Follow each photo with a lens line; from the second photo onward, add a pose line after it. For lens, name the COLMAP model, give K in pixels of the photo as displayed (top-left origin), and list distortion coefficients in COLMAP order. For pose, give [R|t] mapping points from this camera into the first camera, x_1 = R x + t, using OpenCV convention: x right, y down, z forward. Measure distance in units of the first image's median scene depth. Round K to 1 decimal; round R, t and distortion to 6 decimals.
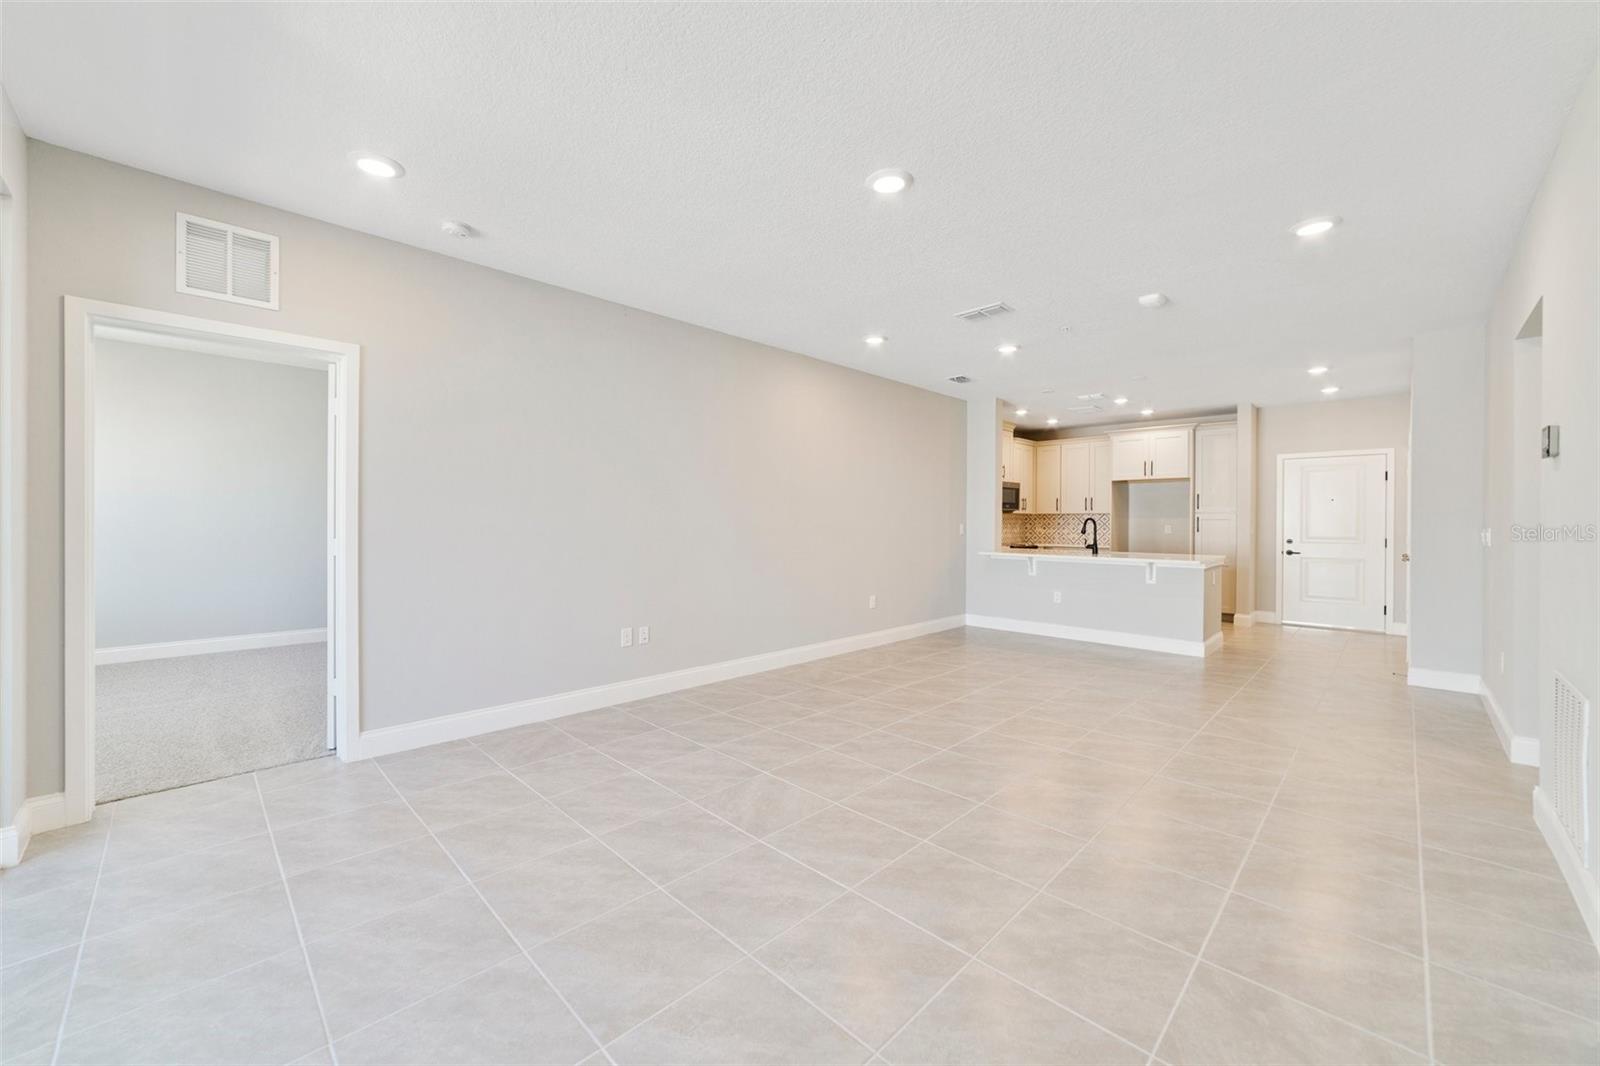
lens RADIAL K [[618.7, 0, 785.2], [0, 618.7, 525.4], [0, 0, 1]] dist [-0.026326, 0.010727]
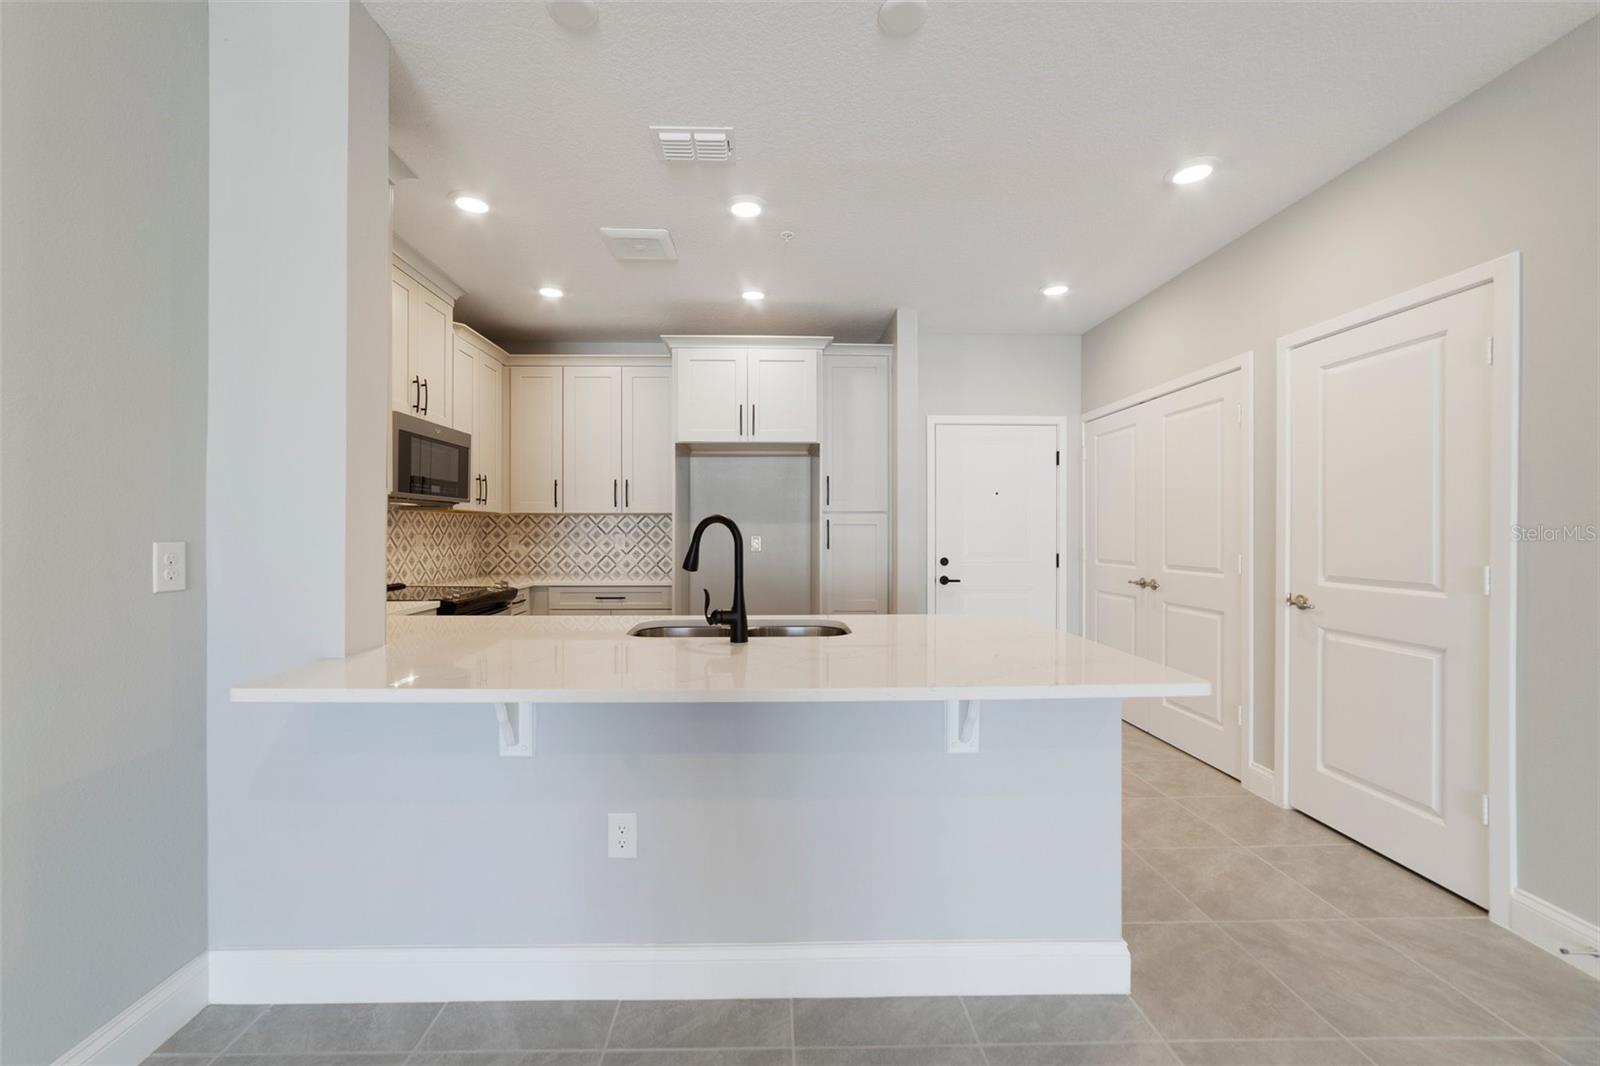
lens RADIAL K [[618.7, 0, 785.2], [0, 618.7, 525.4], [0, 0, 1]] dist [-0.026326, 0.010727]
pose [[0.681845, 0.002840, 0.731491, 0.278473], [0.008622, 0.999892, -0.011918, -0.003429], [-0.731446, 0.014433, 0.681747, 0.706981]]
